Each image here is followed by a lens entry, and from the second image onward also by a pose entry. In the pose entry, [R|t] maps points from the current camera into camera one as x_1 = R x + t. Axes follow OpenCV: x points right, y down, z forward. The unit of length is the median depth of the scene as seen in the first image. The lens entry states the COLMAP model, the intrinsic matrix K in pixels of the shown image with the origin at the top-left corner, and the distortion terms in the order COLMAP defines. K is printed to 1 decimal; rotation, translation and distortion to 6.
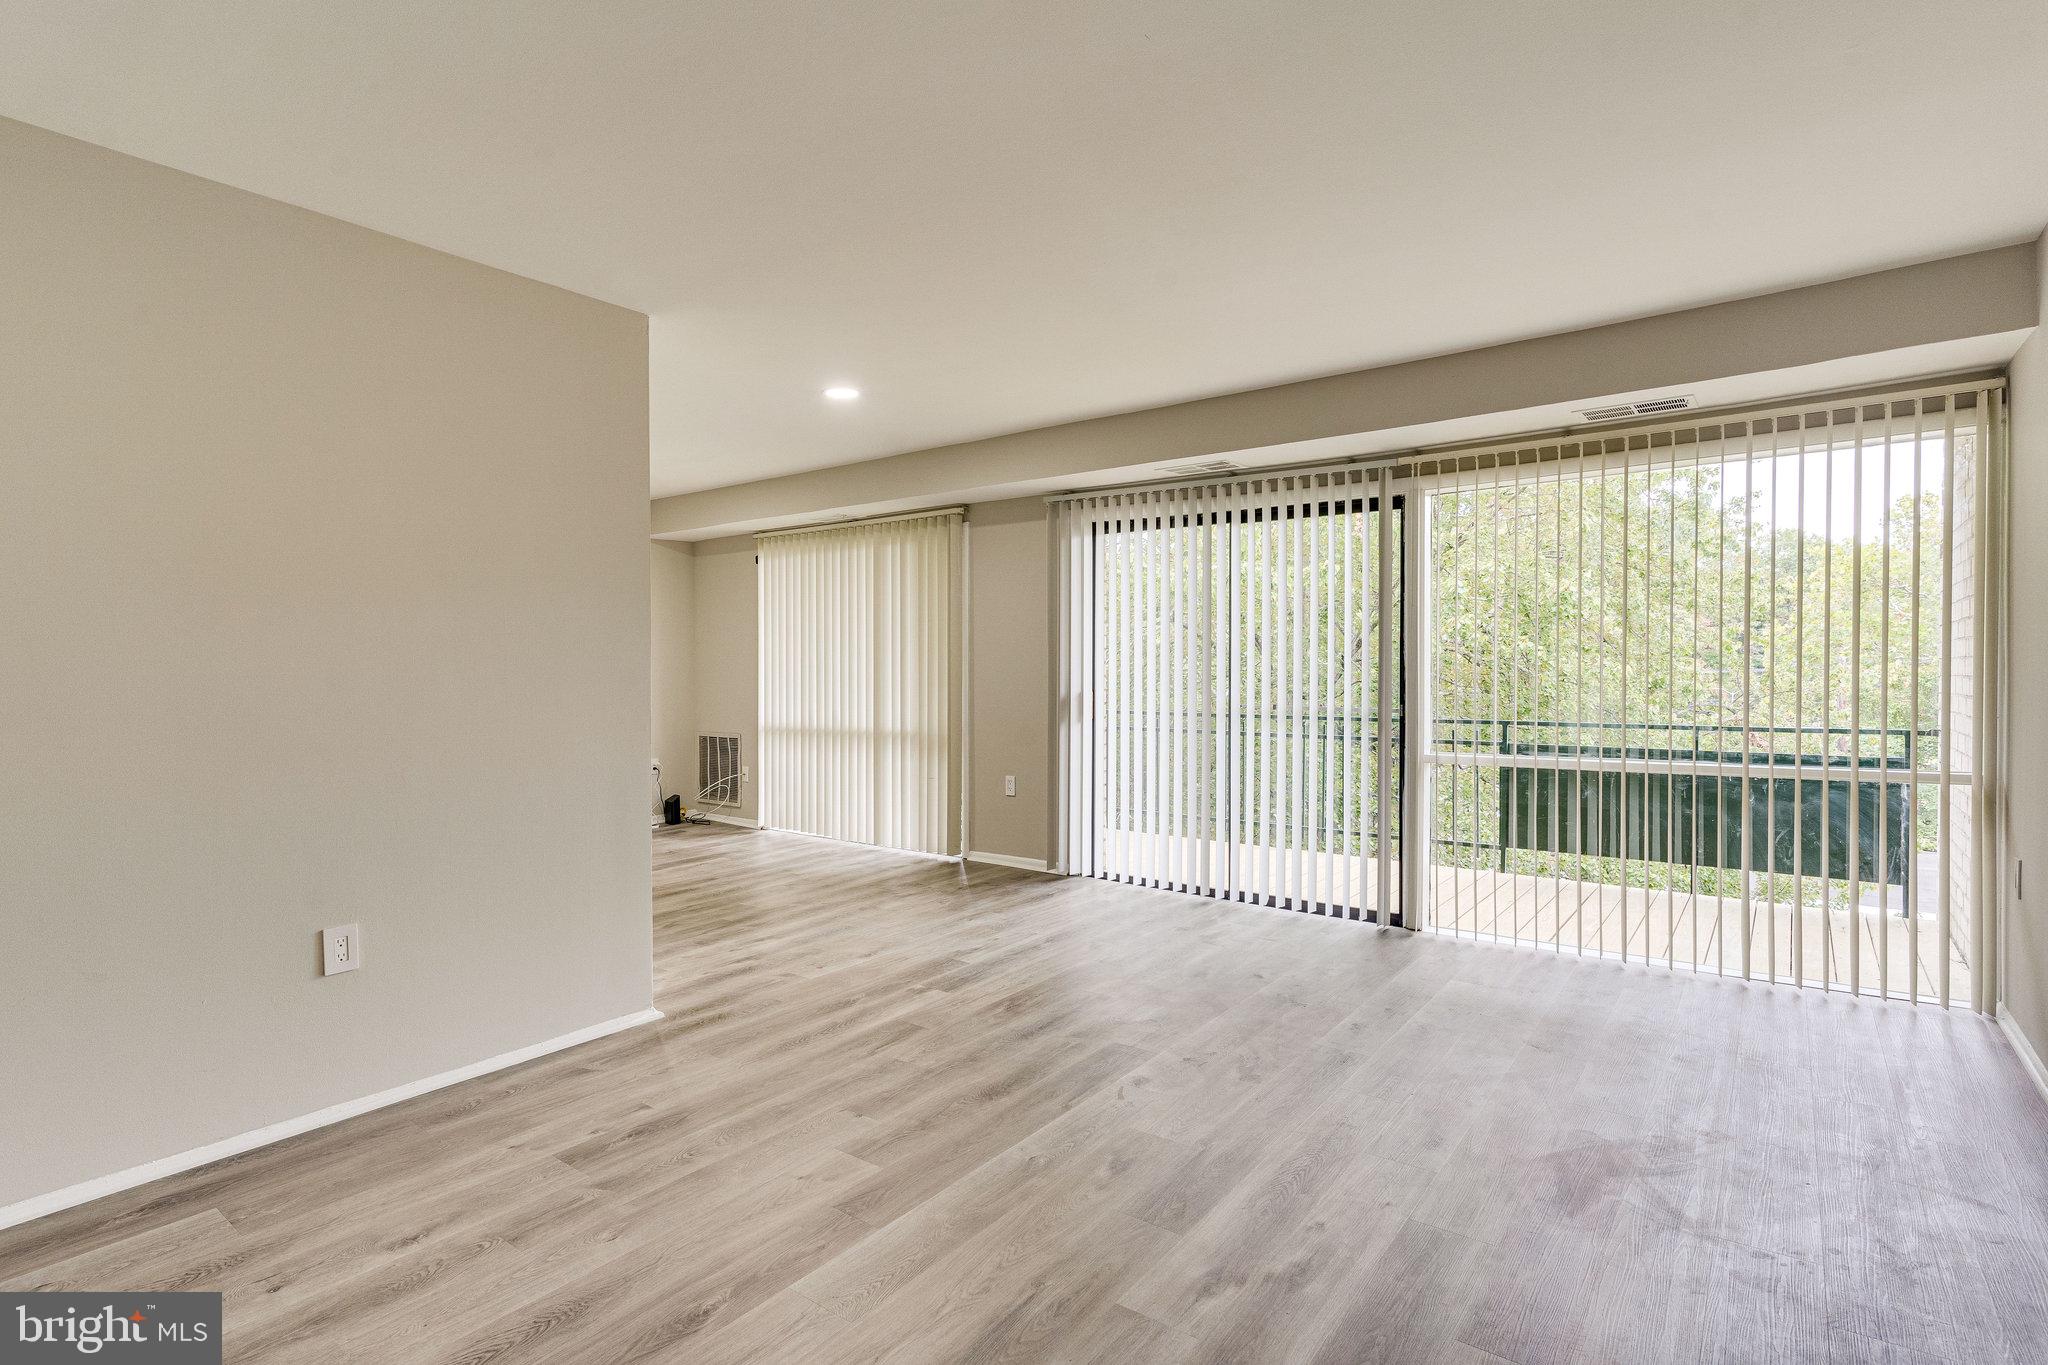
lens RADIAL K [[976.2, 0, 1015.2], [0, 976.2, 685.0], [0, 0, 1]] dist [-0.001423, 0.001689]
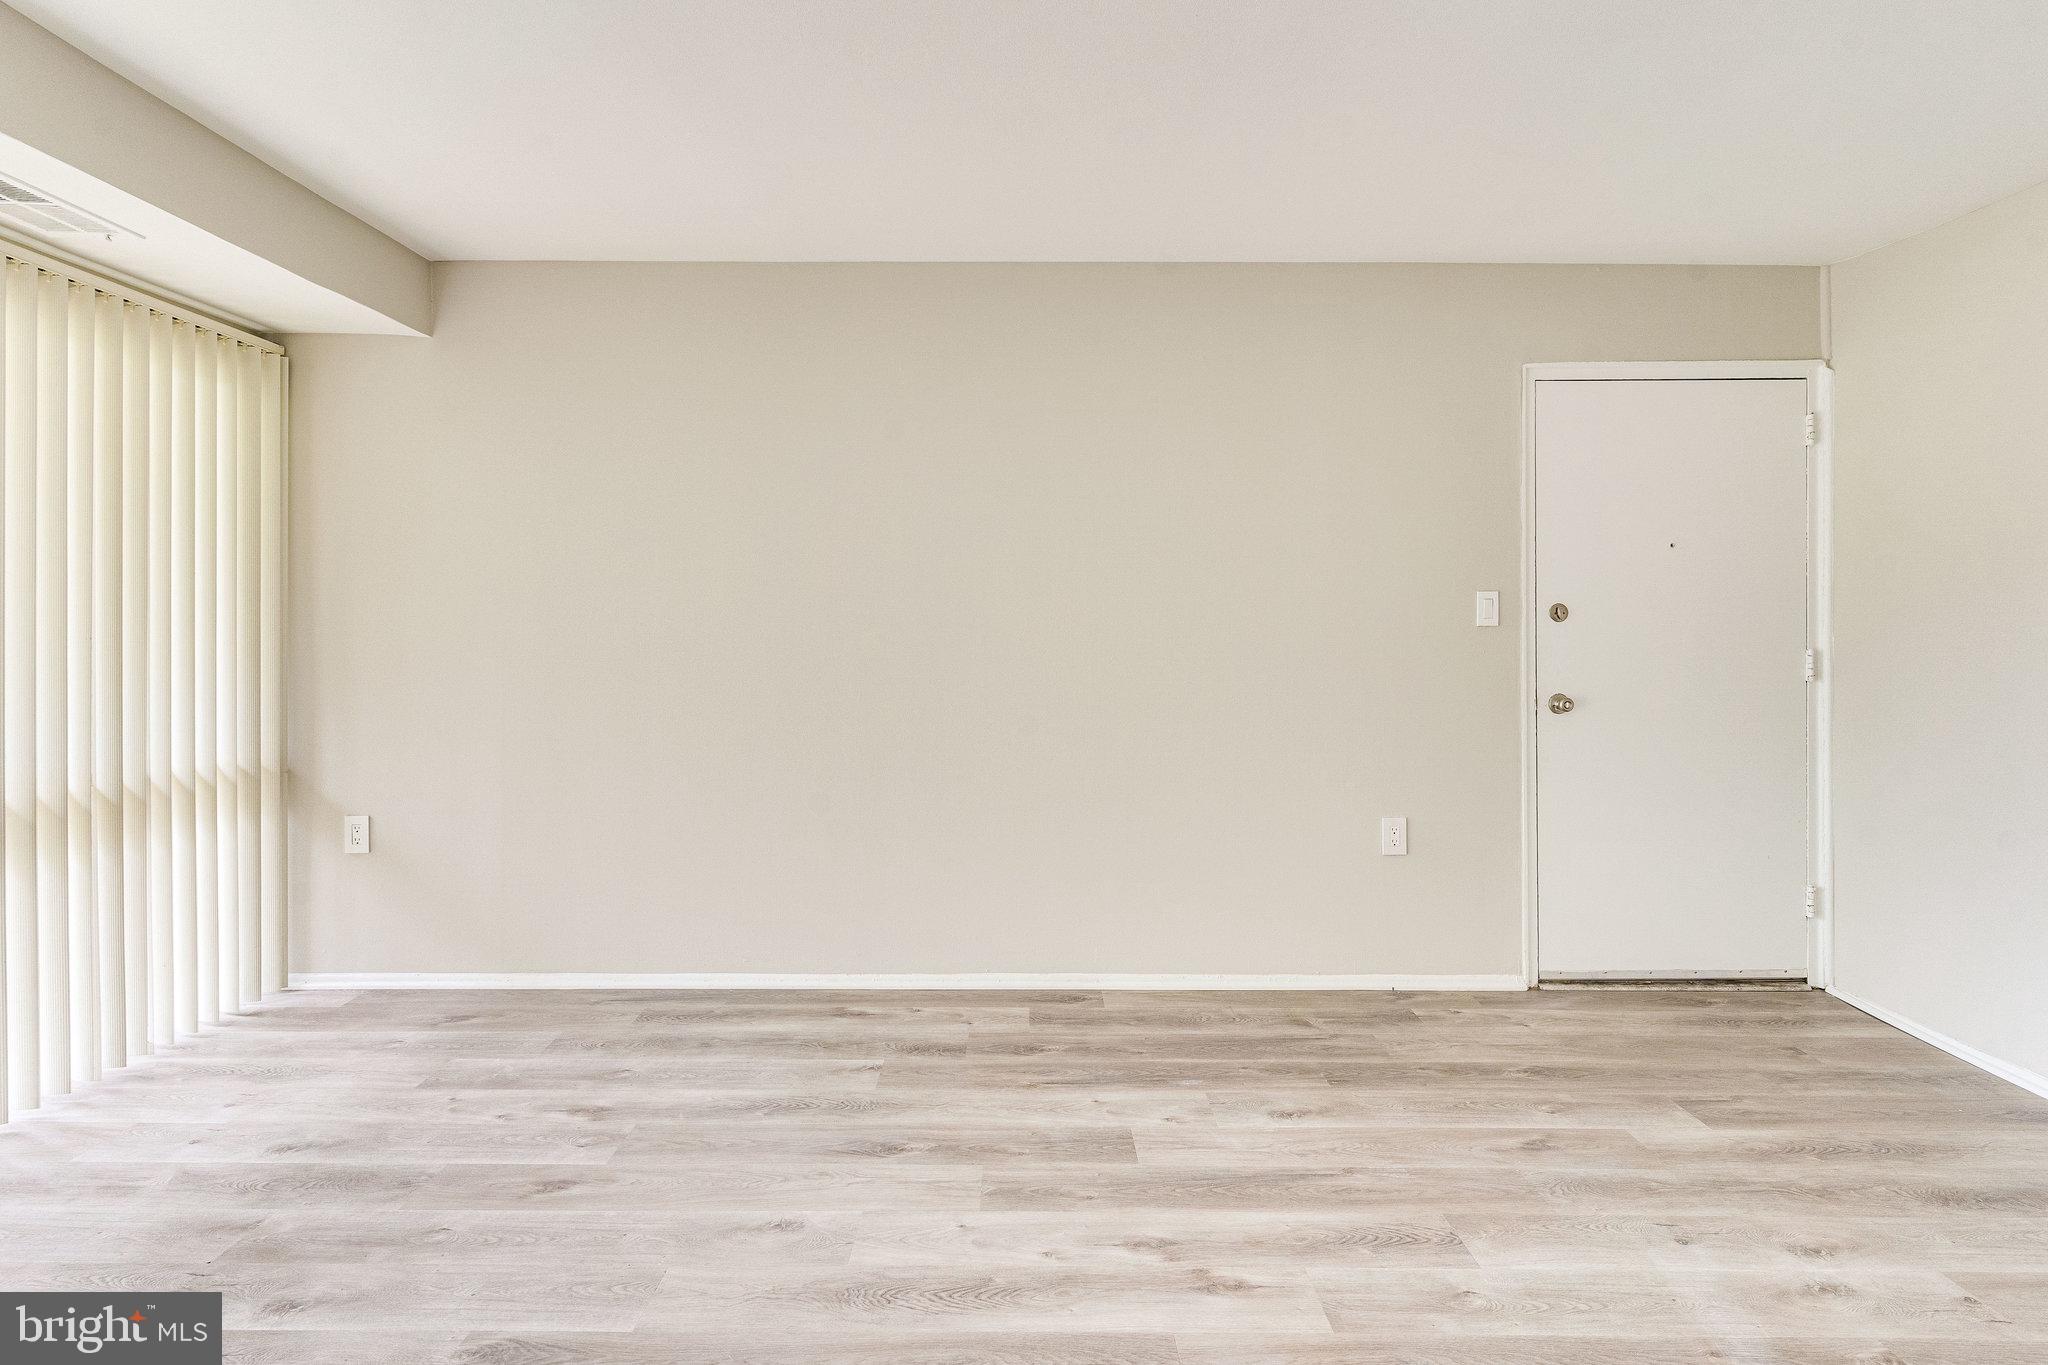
lens RADIAL K [[976.2, 0, 1036.2], [0, 976.2, 664.5], [0, 0, 1]] dist [-0.001423, 0.001689]
pose [[-0.600913, -0.010510, 0.799245, -0.187122], [0.011658, 0.999692, 0.021910, -0.002228], [-0.799229, 0.022483, -0.600606, 0.735478]]
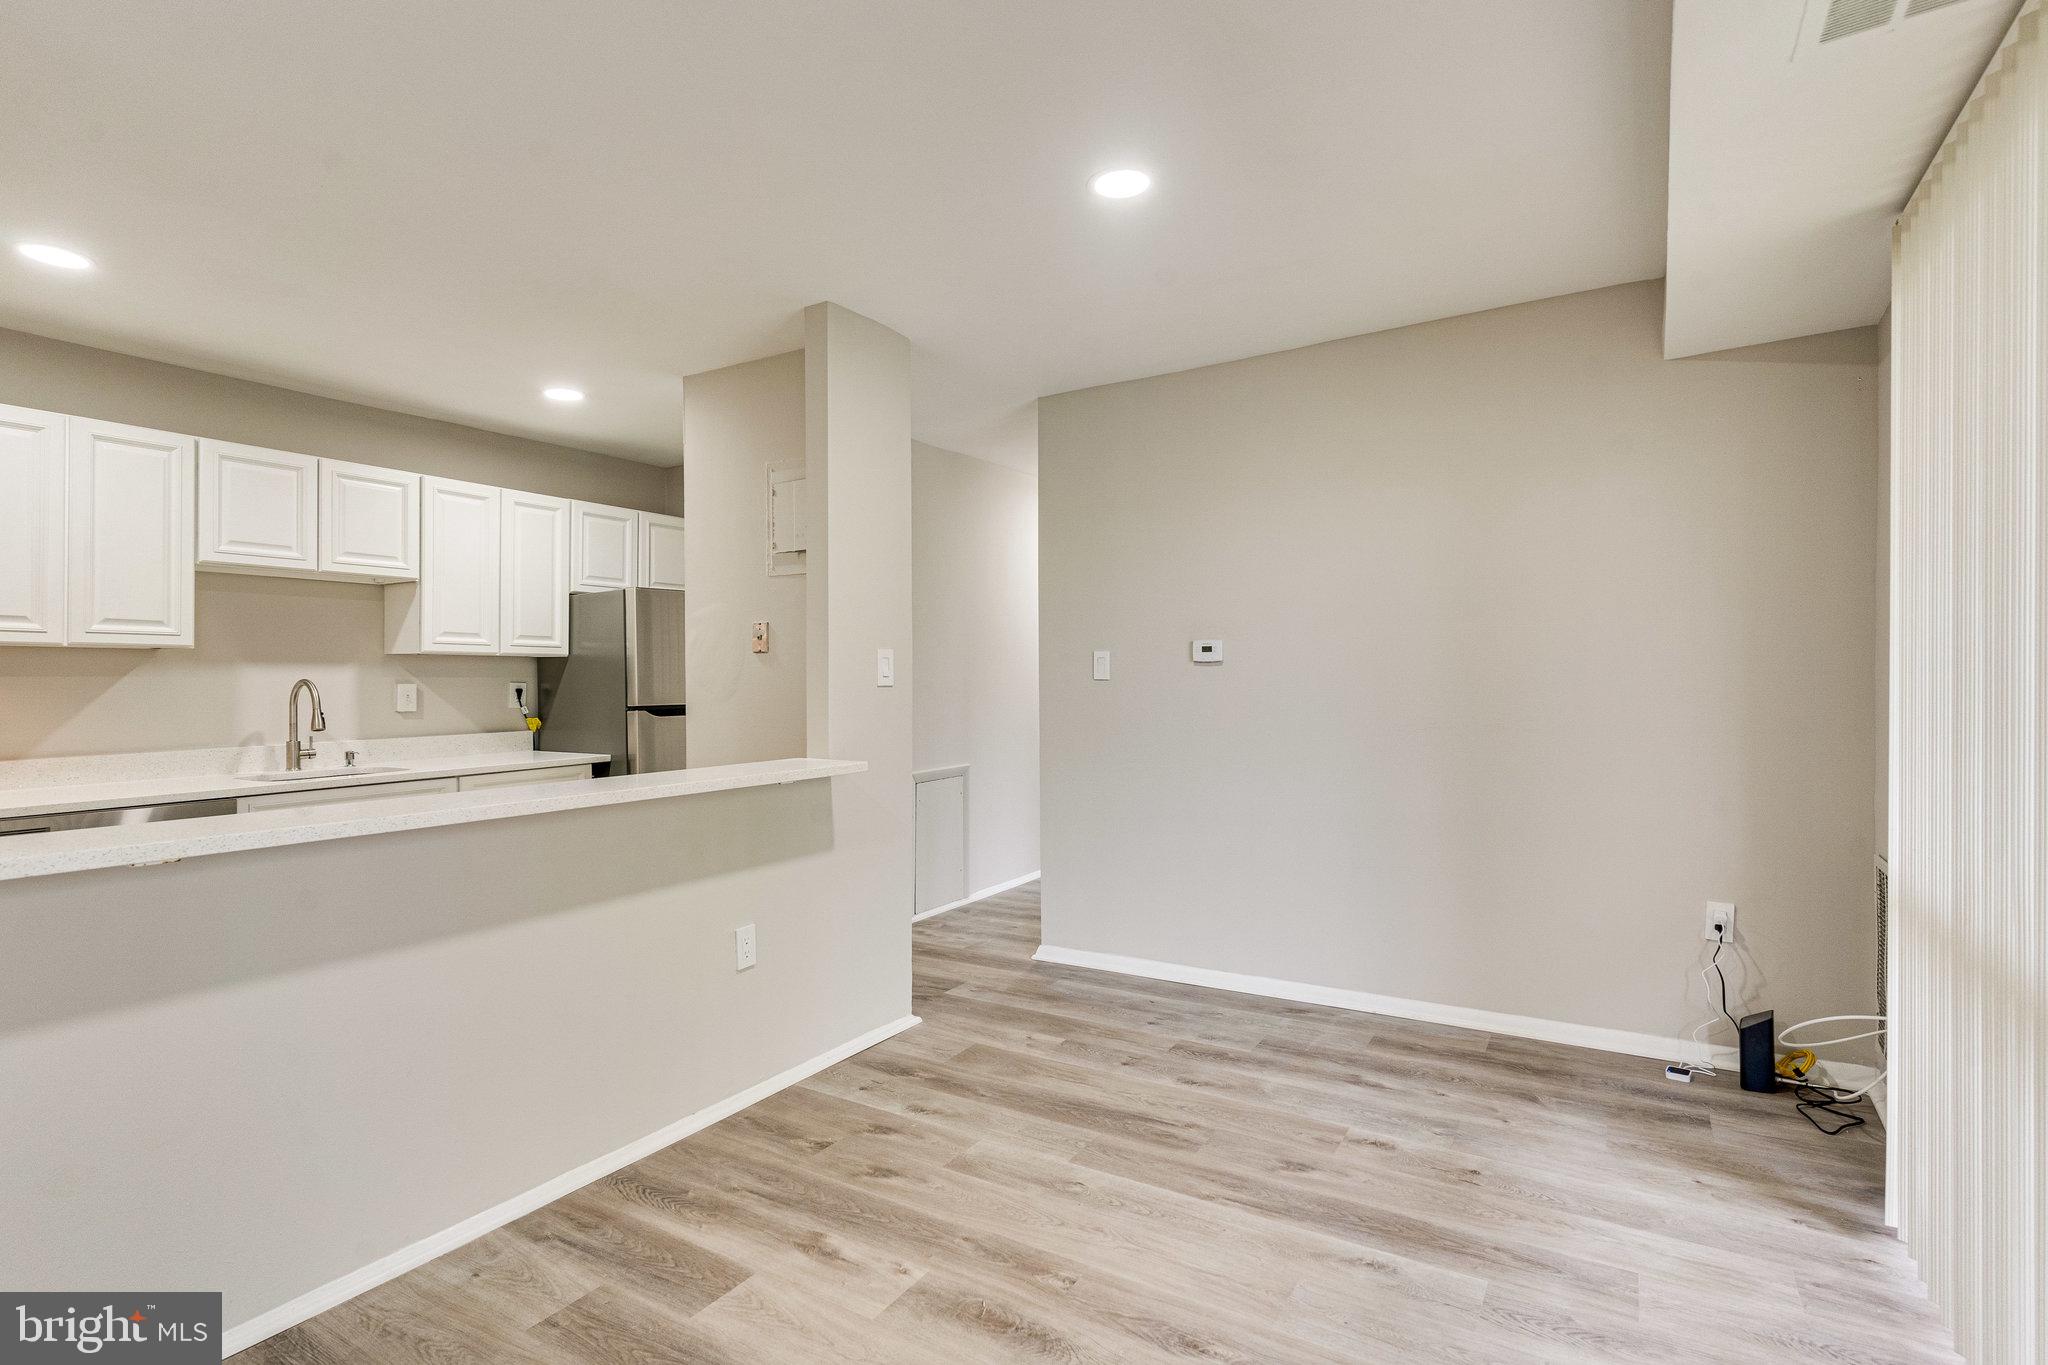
lens RADIAL K [[976.2, 0, 1015.2], [0, 976.2, 684.8], [0, 0, 1]] dist [-0.001423, 0.001689]
pose [[0.095217, 0.004396, -0.995447, -0.008204], [-0.019571, 0.999805, 0.002544, -0.015318], [0.995264, 0.019240, 0.095285, 1.266961]]
